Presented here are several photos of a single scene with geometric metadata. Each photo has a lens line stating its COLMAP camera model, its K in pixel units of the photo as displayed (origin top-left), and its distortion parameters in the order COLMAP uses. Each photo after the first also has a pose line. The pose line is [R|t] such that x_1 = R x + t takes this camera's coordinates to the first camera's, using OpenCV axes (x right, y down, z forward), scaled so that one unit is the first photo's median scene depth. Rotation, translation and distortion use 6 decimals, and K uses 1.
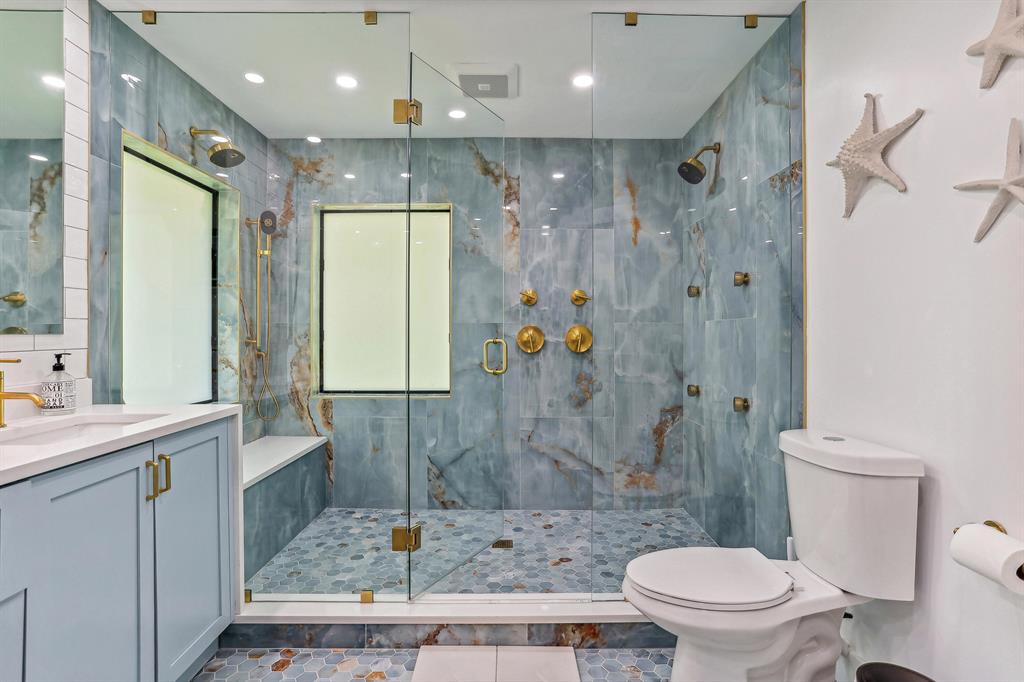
lens RADIAL K [[502.9, 0, 522.5], [0, 502.9, 326.0], [0, 0, 1]] dist [-0.044191, 0.026854]
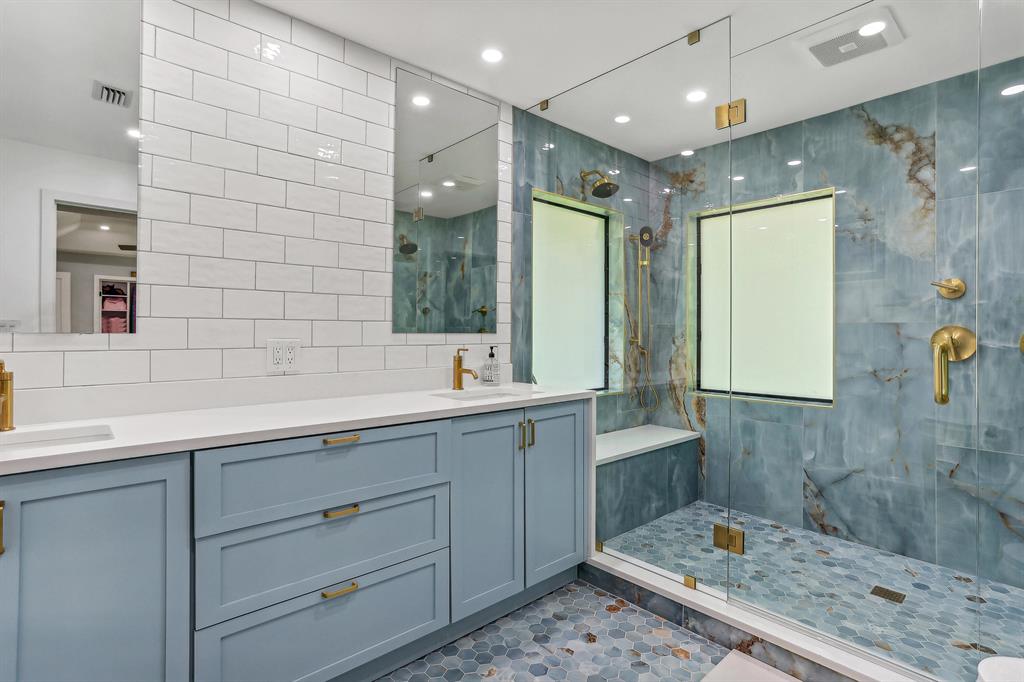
lens RADIAL K [[502.9, 0, 507.2], [0, 502.9, 321.2], [0, 0, 1]] dist [-0.044191, 0.026854]
pose [[0.664016, -0.011767, -0.747626, 0.145725], [0.004067, 0.999918, -0.012126, -0.001286], [0.747707, 0.005012, 0.664010, -0.001275]]
